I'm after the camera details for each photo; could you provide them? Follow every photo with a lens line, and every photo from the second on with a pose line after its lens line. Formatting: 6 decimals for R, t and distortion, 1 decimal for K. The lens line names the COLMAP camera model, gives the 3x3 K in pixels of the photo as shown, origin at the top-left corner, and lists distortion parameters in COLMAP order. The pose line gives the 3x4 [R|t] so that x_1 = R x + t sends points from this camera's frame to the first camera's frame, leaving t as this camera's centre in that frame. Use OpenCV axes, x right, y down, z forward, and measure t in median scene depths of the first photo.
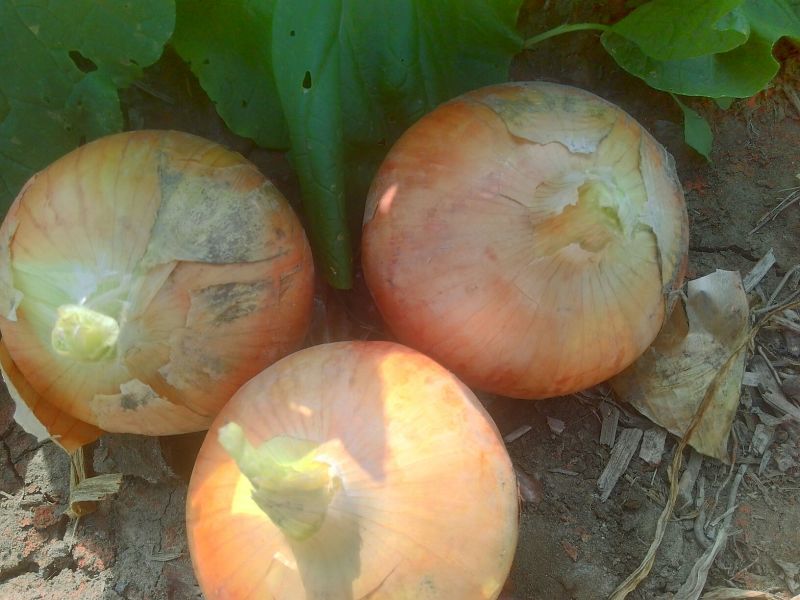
lens RADIAL K [[695.3, 0, 402.8], [0, 695.3, 297.2], [0, 0, 1]] dist [0.092517, -0.181316]
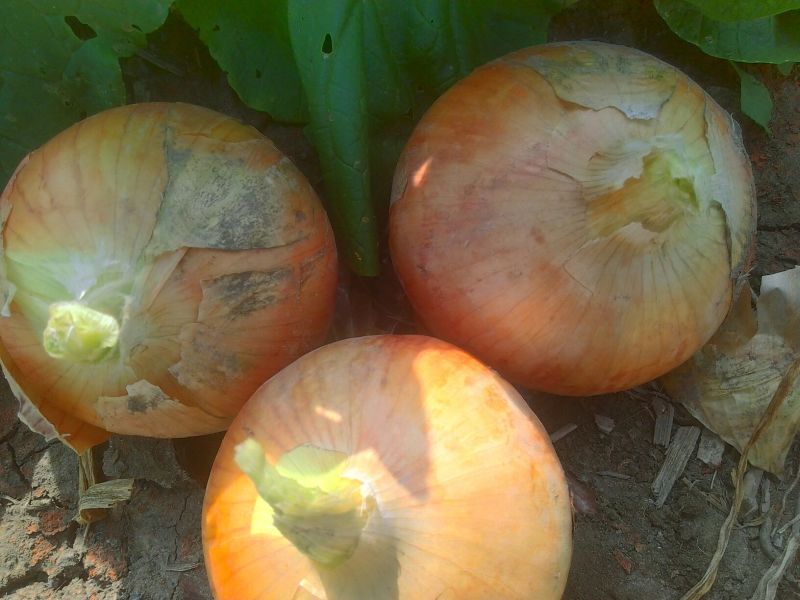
lens RADIAL K [[695.3, 0, 402.8], [0, 695.3, 297.2], [0, 0, 1]] dist [0.092517, -0.181316]
pose [[0.999645, -0.009339, -0.024950, -0.022450], [0.009988, 0.999612, 0.025993, -0.008547], [0.024698, -0.026233, 0.999351, 0.103957]]
